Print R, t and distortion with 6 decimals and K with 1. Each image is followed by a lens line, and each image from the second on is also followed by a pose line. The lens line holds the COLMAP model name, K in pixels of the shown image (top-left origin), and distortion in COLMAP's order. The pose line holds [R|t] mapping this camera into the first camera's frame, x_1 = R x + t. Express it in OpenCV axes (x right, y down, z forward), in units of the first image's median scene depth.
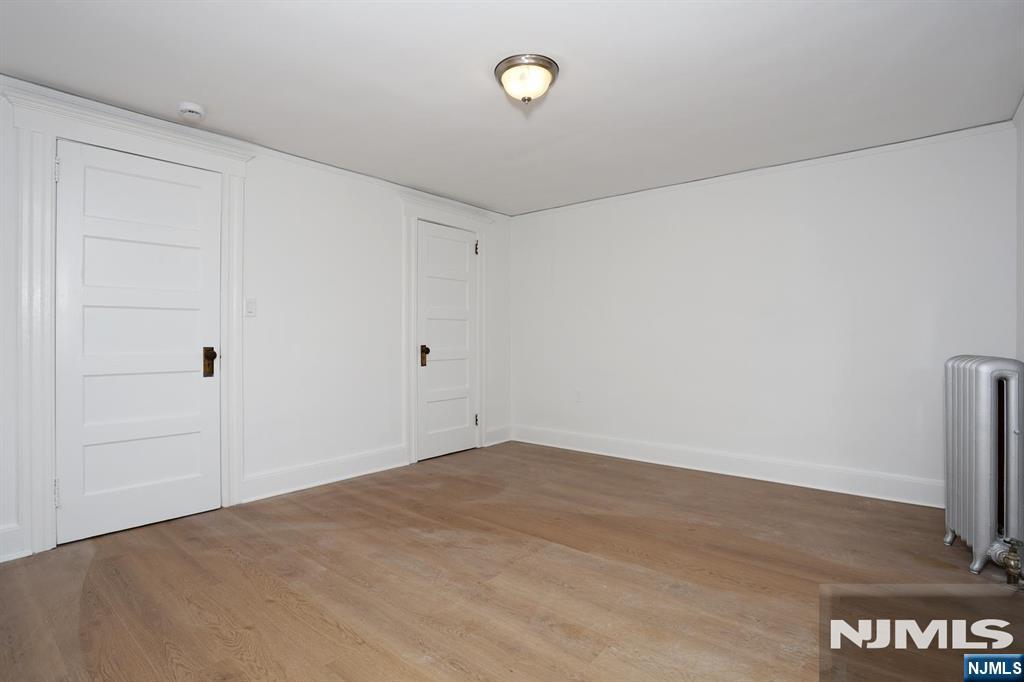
lens RADIAL K [[498.0, 0, 507.7], [0, 498.0, 338.3], [0, 0, 1]] dist [-0.084016, 0.041745]
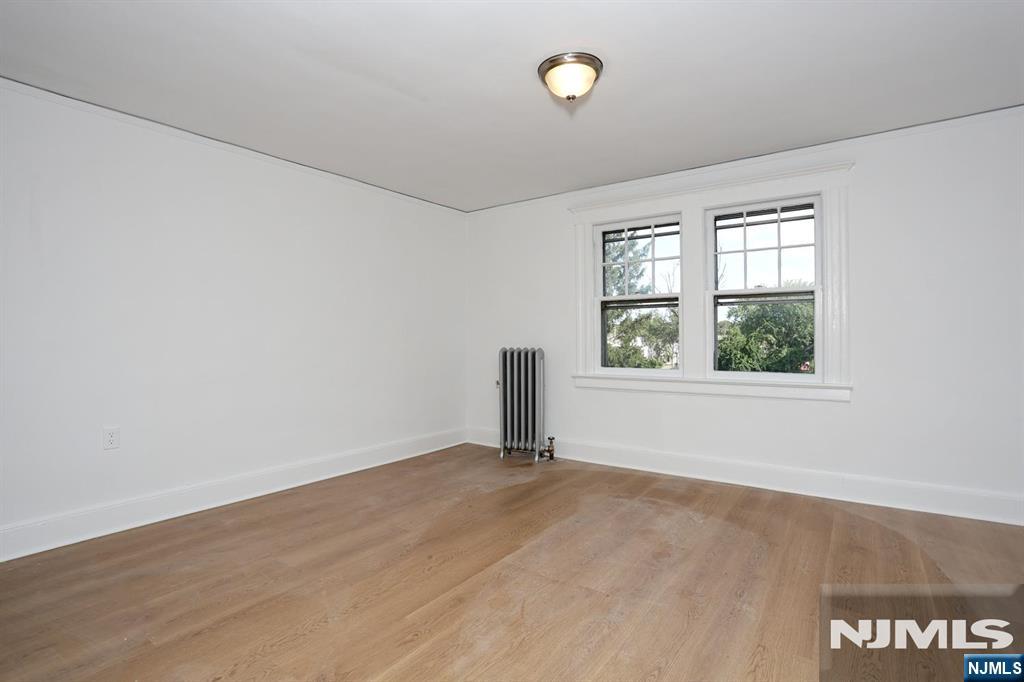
lens RADIAL K [[498.0, 0, 507.7], [0, 498.0, 338.3], [0, 0, 1]] dist [-0.084016, 0.041745]
pose [[-0.070011, 0.002587, 0.997543, -0.838876], [0.001252, 0.999996, -0.002506, 0.002842], [-0.997545, 0.001074, -0.070014, 1.069507]]
